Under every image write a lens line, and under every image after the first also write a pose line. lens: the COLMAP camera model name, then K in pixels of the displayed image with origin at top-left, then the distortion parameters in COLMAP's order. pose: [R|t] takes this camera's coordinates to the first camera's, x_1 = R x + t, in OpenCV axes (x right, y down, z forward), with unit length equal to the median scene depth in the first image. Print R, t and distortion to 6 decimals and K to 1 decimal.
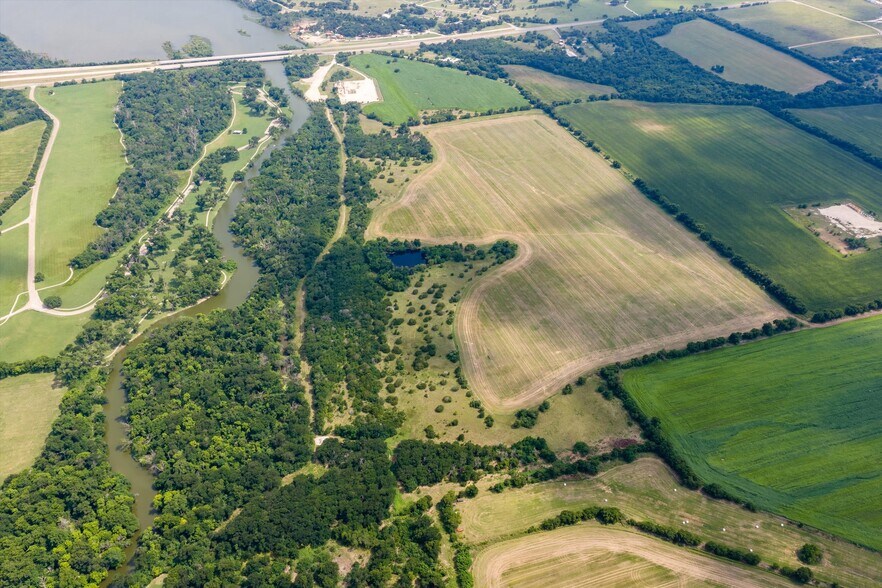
lens RADIAL K [[756.9, 0, 441.0], [0, 756.9, 294.0], [0, 0, 1]] dist [0.015271, -0.016406]
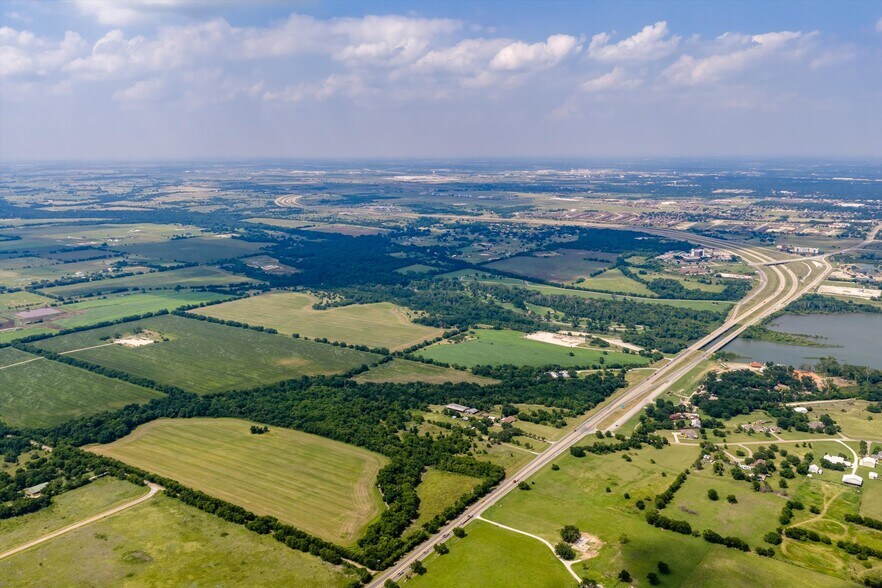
lens RADIAL K [[730.9, 0, 441.9], [0, 730.9, 335.8], [0, 0, 1]] dist [0.011996, -0.006035]
pose [[-0.786877, 0.167765, -0.593869, 0.706469], [-0.342421, 0.681901, 0.646343, -0.975364], [0.513394, 0.711945, -0.479125, 1.535649]]
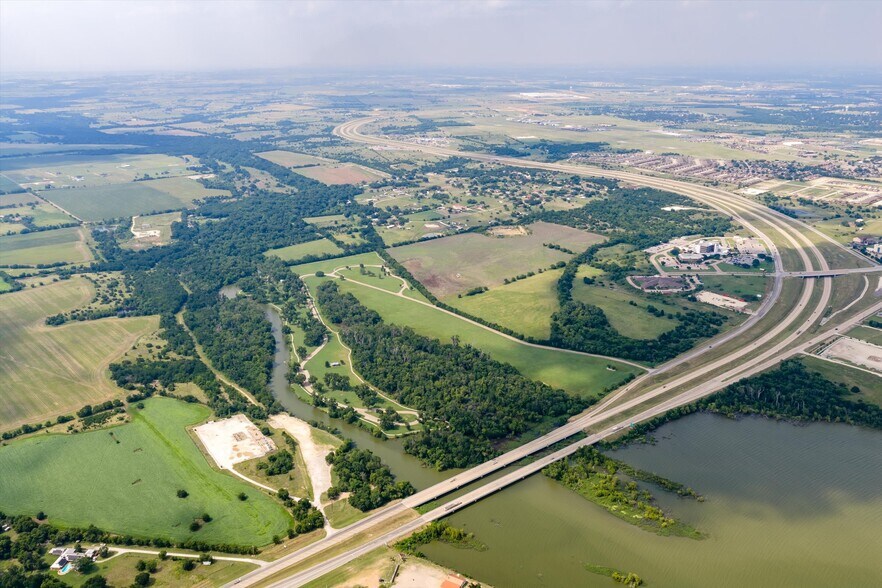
lens RADIAL K [[731.0, 0, 441.0], [0, 731.0, 294.0], [0, 0, 1]] dist [0.011586, -0.009435]
pose [[-0.919551, 0.136015, -0.368682, -0.062586], [-0.213507, 0.614717, 0.759301, -0.958848], [0.329911, 0.776932, -0.536223, 1.417151]]
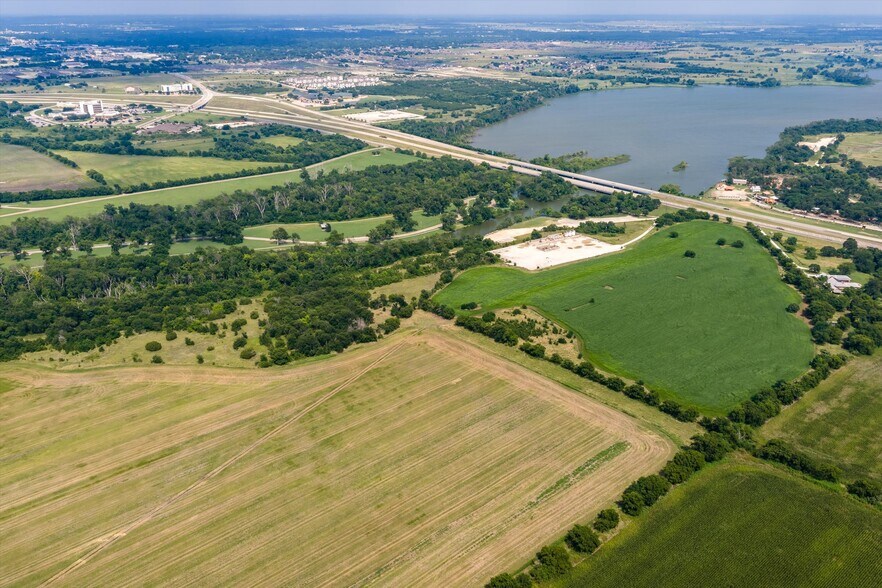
lens RADIAL K [[730.9, 0, 441.9], [0, 730.9, 335.8], [0, 0, 1]] dist [0.011996, -0.006035]
pose [[0.395355, 0.383673, -0.834560, 0.328752], [-0.525847, 0.839501, 0.136836, -0.265444], [0.753114, 0.384752, 0.533653, 0.747385]]
